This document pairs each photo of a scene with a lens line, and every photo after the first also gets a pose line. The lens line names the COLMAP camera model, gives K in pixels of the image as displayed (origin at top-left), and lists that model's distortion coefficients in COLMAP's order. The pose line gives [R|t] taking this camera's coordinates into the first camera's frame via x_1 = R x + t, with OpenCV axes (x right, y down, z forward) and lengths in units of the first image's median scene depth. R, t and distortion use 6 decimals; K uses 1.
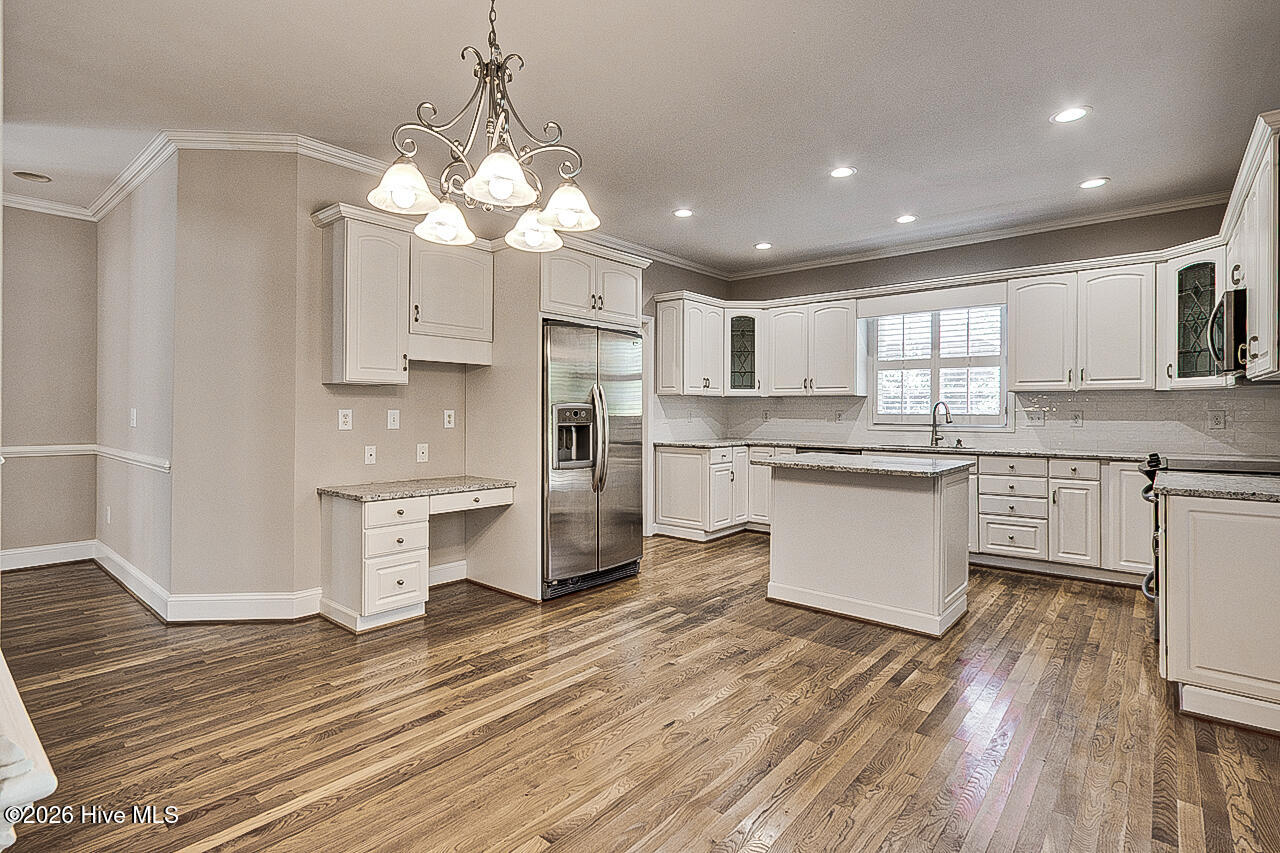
lens RADIAL K [[616.6, 0, 642.3], [0, 616.6, 415.8], [0, 0, 1]] dist [-0.011909, 0.005824]
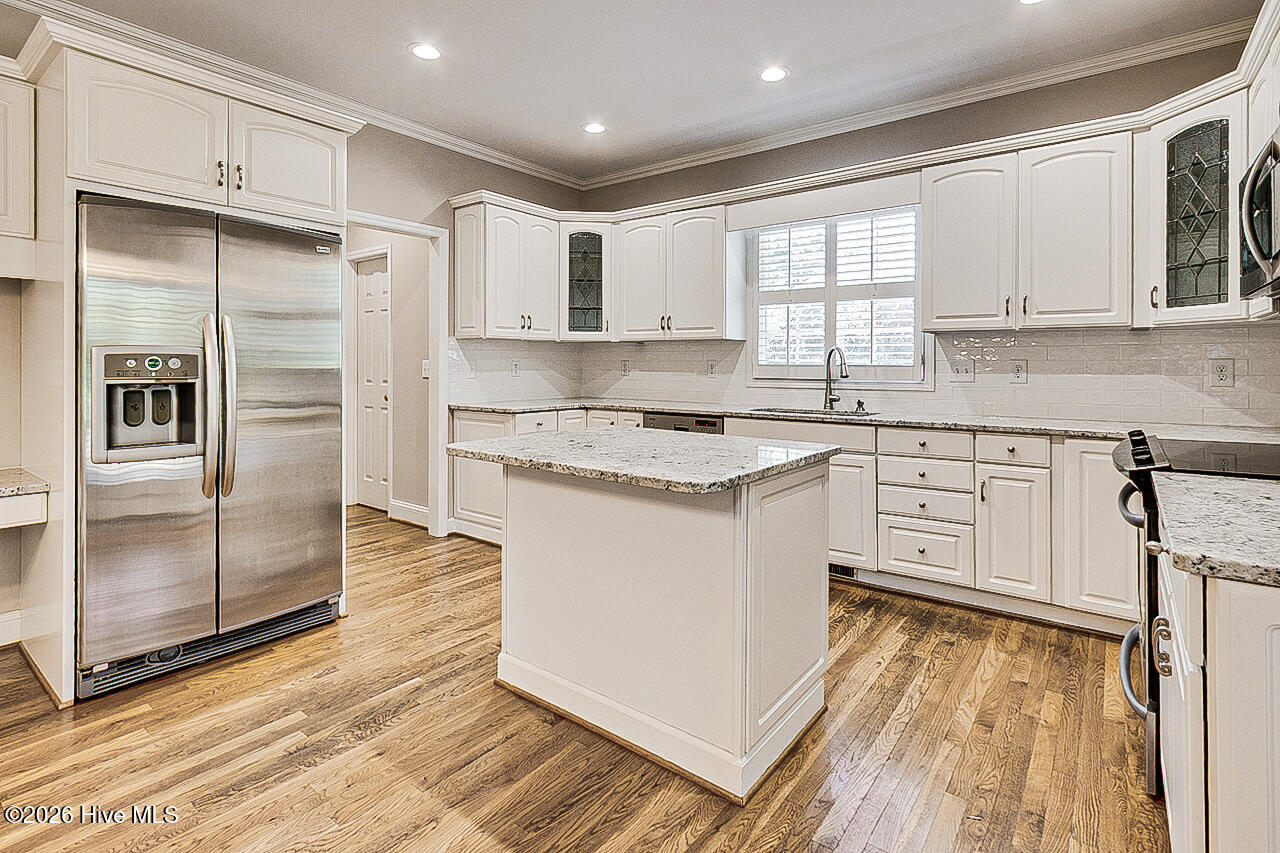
lens RADIAL K [[616.6, 0, 650.5], [0, 616.6, 367.3], [0, 0, 1]] dist [-0.011909, 0.005824]
pose [[0.998390, -0.000292, 0.056725, 0.276095], [0.000377, 0.999999, -0.001476, 0.001212], [-0.056724, 0.001495, 0.998389, 0.361458]]
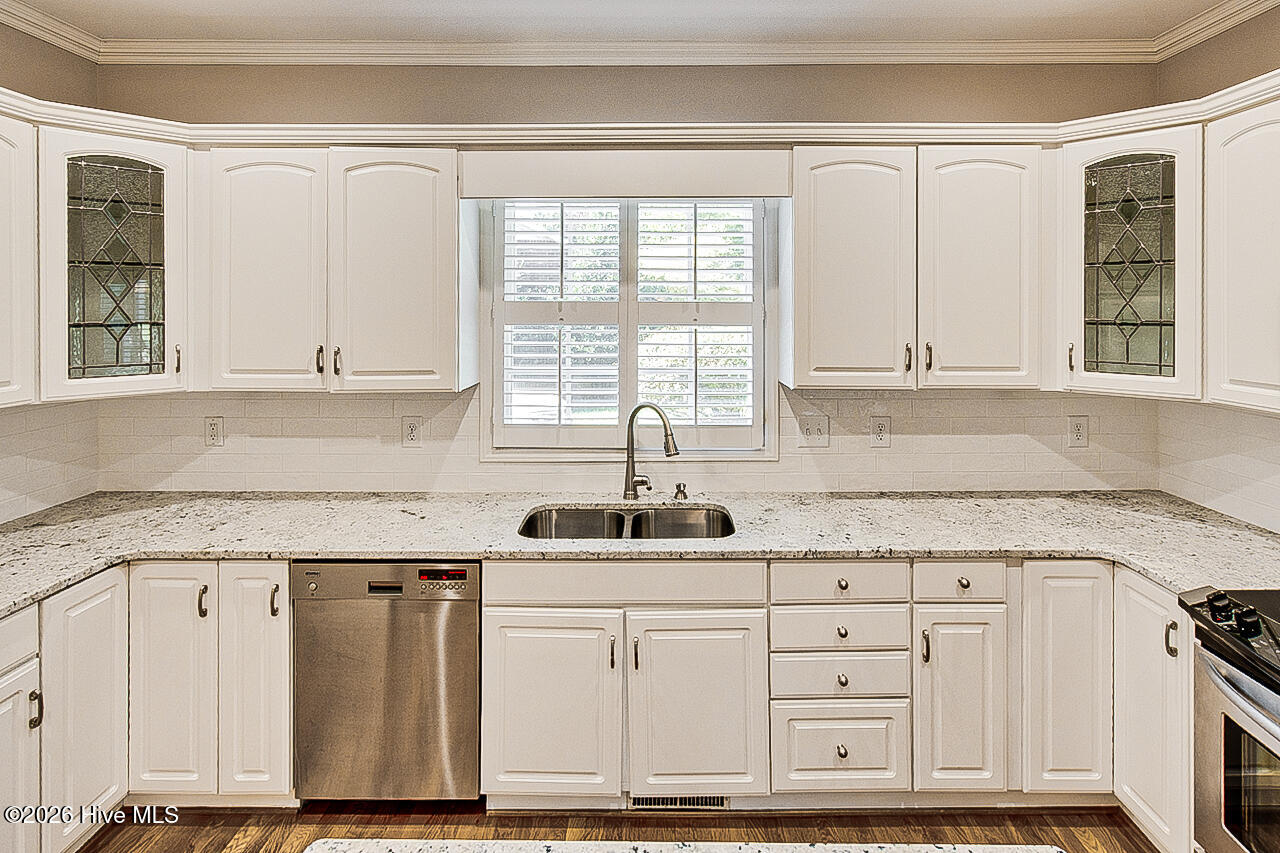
lens RADIAL K [[616.6, 0, 649.4], [0, 616.6, 307.9], [0, 0, 1]] dist [-0.011909, 0.005824]
pose [[0.762261, -0.007711, 0.647224, 0.232625], [0.005934, 0.999970, 0.004926, -0.111363], [-0.647243, 0.000086, 0.762284, 0.776806]]
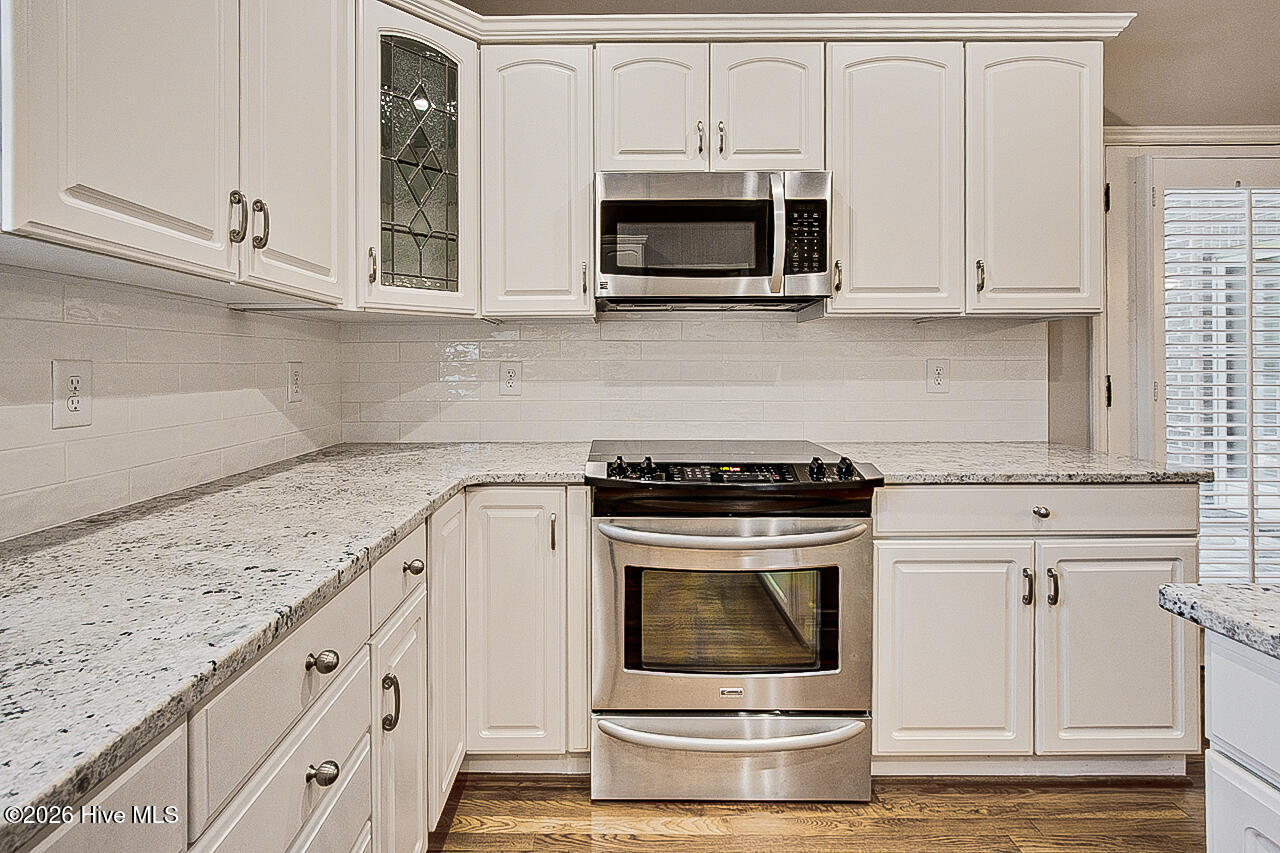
lens RADIAL K [[616.6, 0, 624.7], [0, 616.6, 368.6], [0, 0, 1]] dist [-0.011909, 0.005824]
pose [[-0.645195, -0.000039, 0.764018, 0.403026], [0.012401, 0.999868, 0.010523, -0.005708], [-0.763917, 0.016264, -0.645110, 1.060965]]
